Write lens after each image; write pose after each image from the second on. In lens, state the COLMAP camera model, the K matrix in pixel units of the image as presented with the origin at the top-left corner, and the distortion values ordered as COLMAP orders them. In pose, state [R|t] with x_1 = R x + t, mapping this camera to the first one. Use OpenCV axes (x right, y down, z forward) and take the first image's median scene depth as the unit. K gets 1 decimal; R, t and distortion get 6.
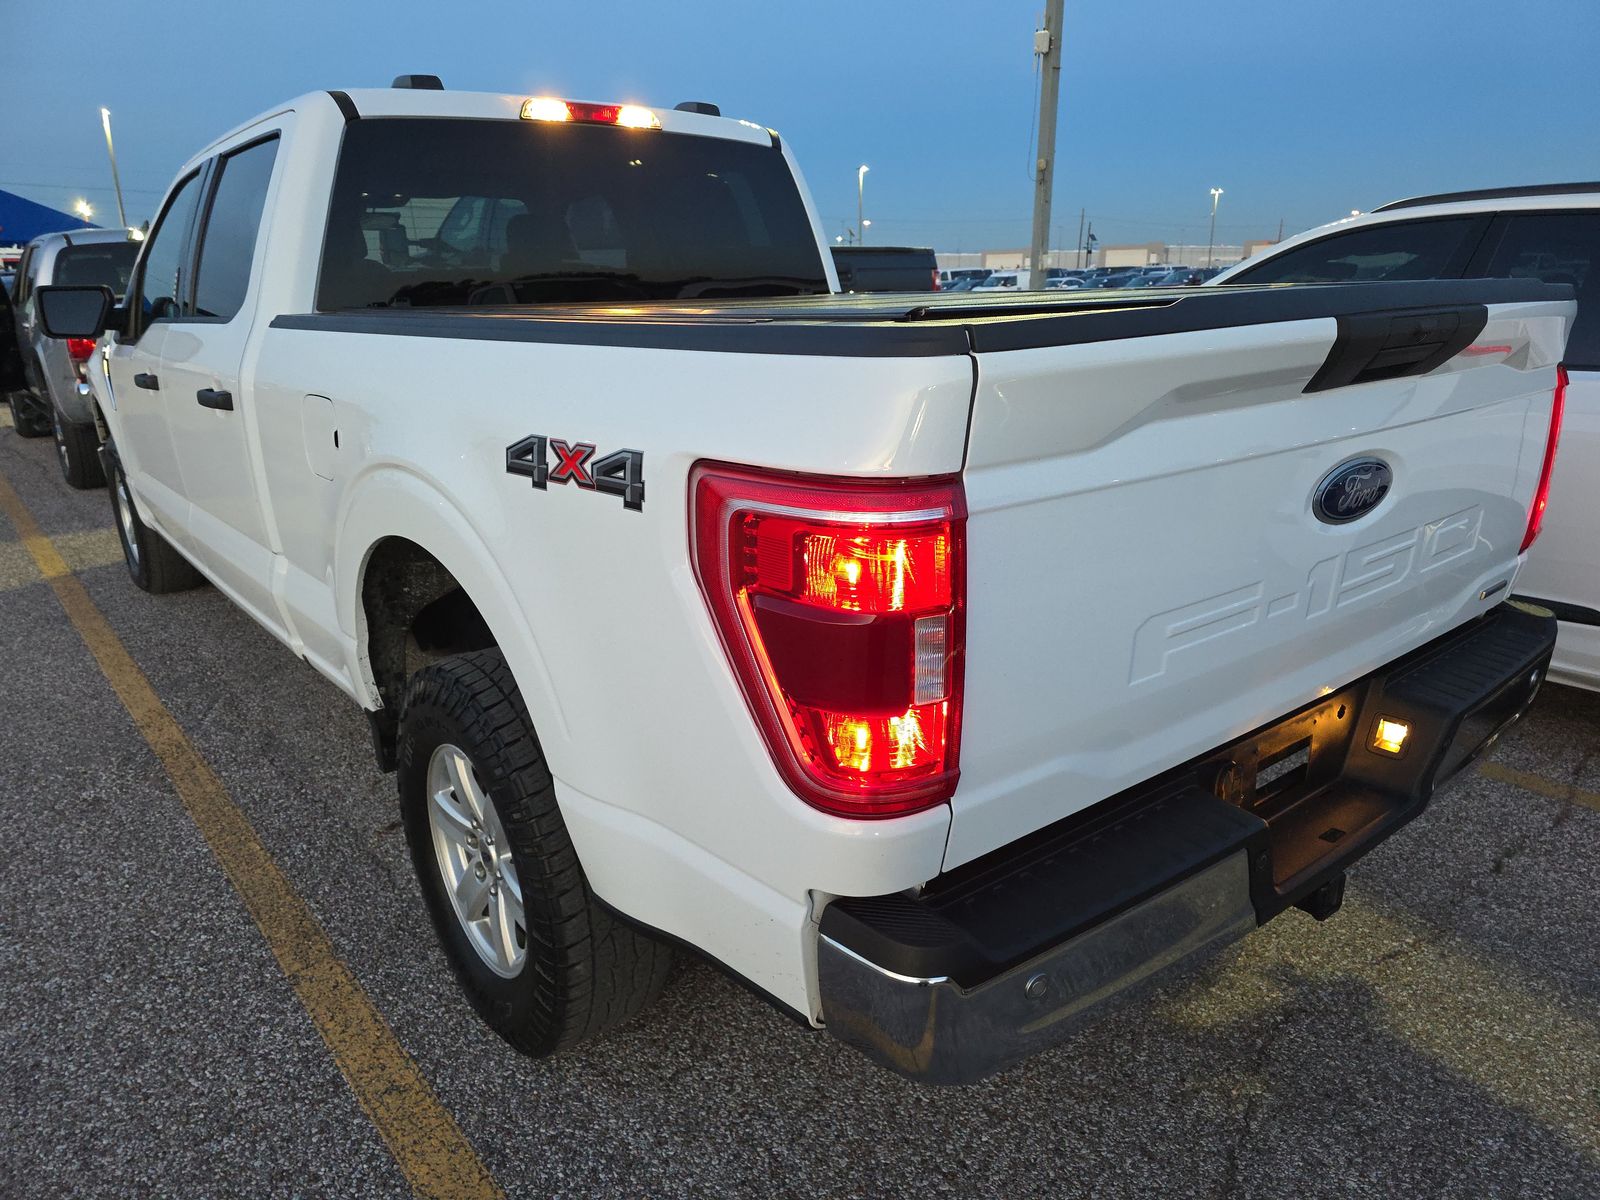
lens RADIAL K [[1056.6, 0, 801.9], [0, 1056.6, 609.6], [0, 0, 1]] dist [0.043647, -0.042300]
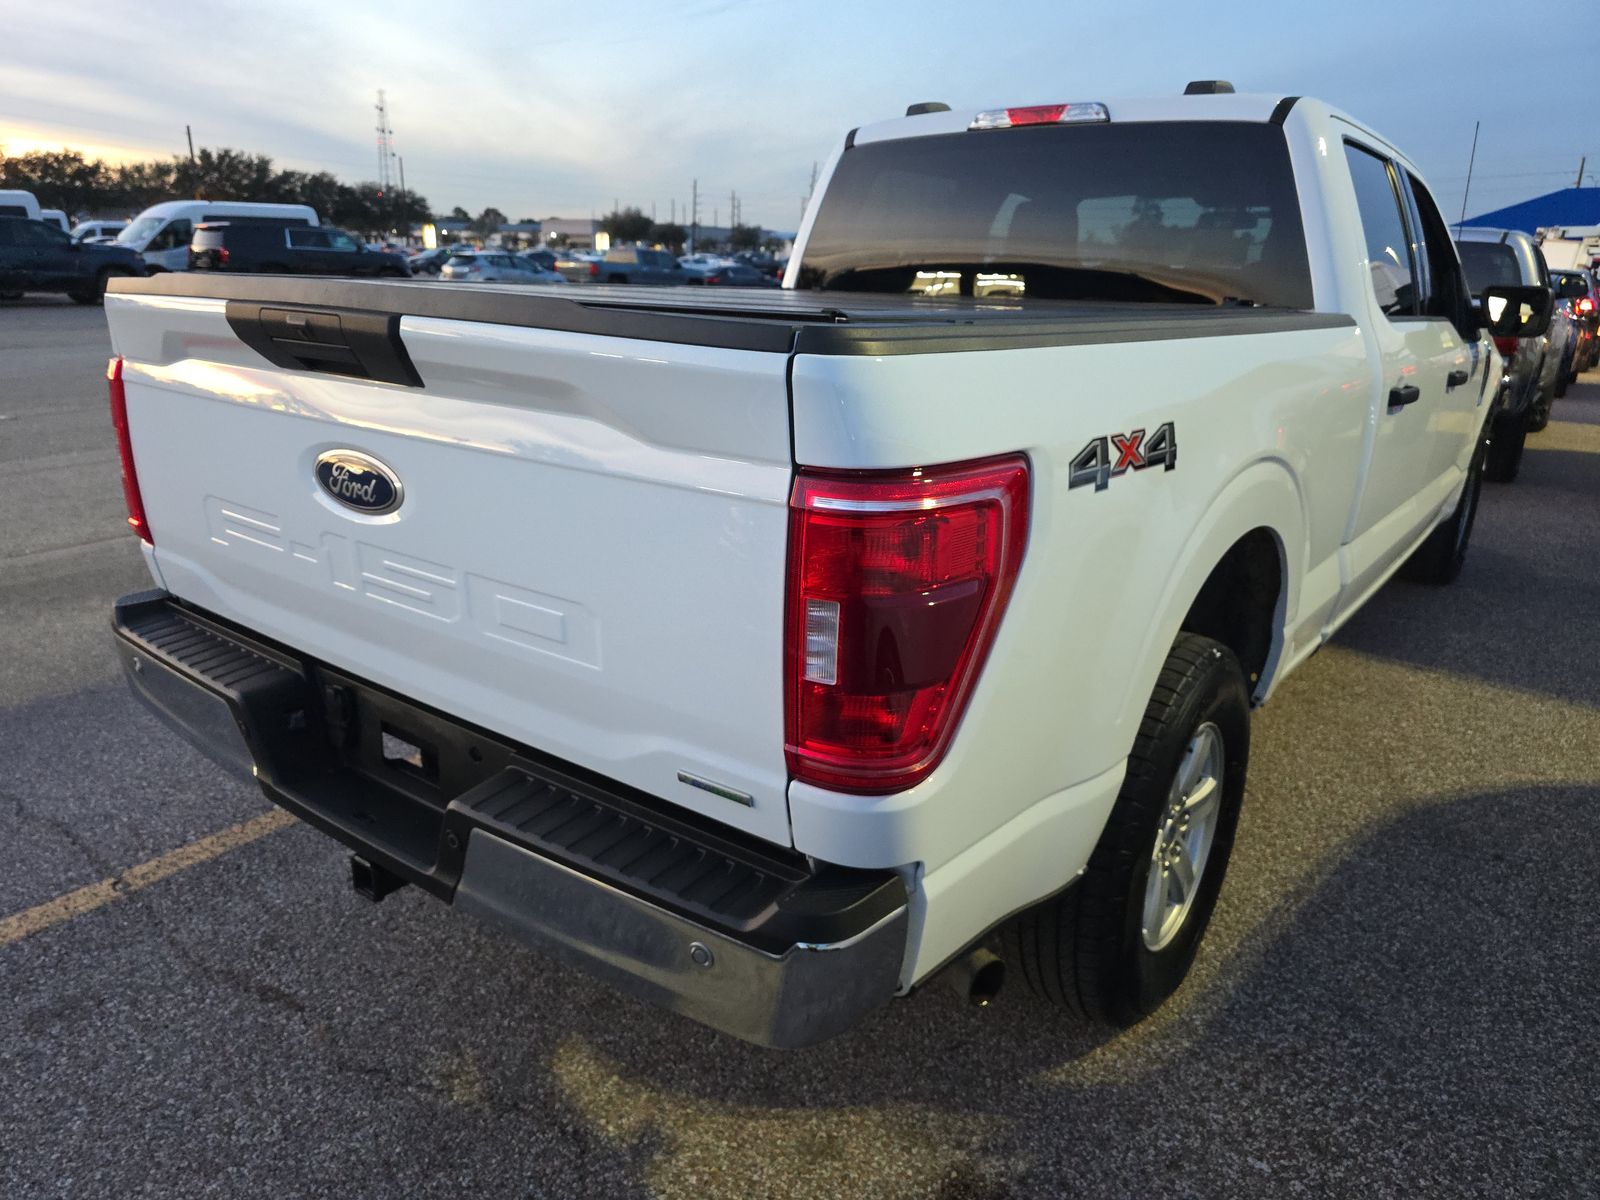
lens RADIAL K [[1082.4, 0, 801.5], [0, 1082.4, 587.4], [0, 0, 1]] dist [0.002285, -0.025025]
pose [[0.254553, 0.301783, -0.918766, 1.108319], [-0.317830, 0.923393, 0.215245, -0.259330], [0.913338, 0.237220, 0.330967, 0.733672]]
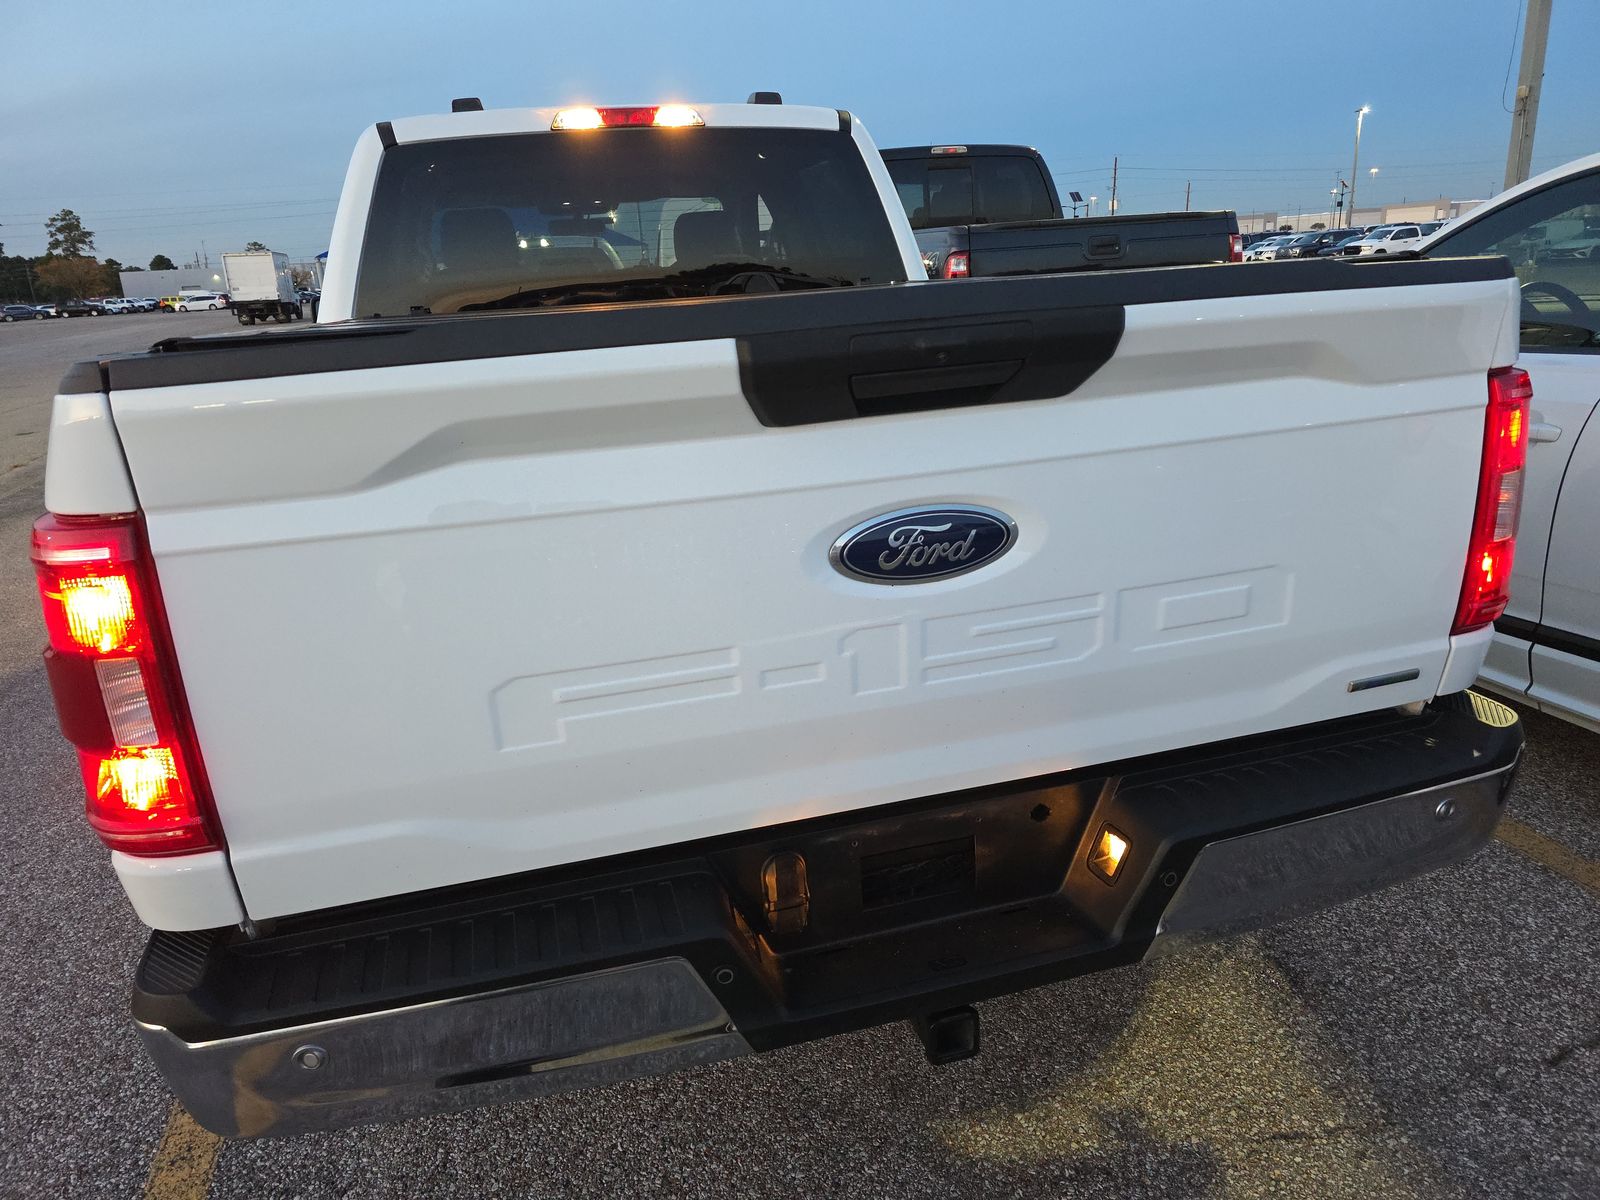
lens RADIAL K [[1050.1, 0, 800.0], [0, 1050.1, 600.0], [0, 0, 1]] dist [0.050068, -0.042203]
pose [[0.918784, 0.081548, -0.386246, 0.507510], [-0.075638, 0.996669, 0.030502, -0.059347], [0.387447, 0.001190, 0.921891, 0.160796]]
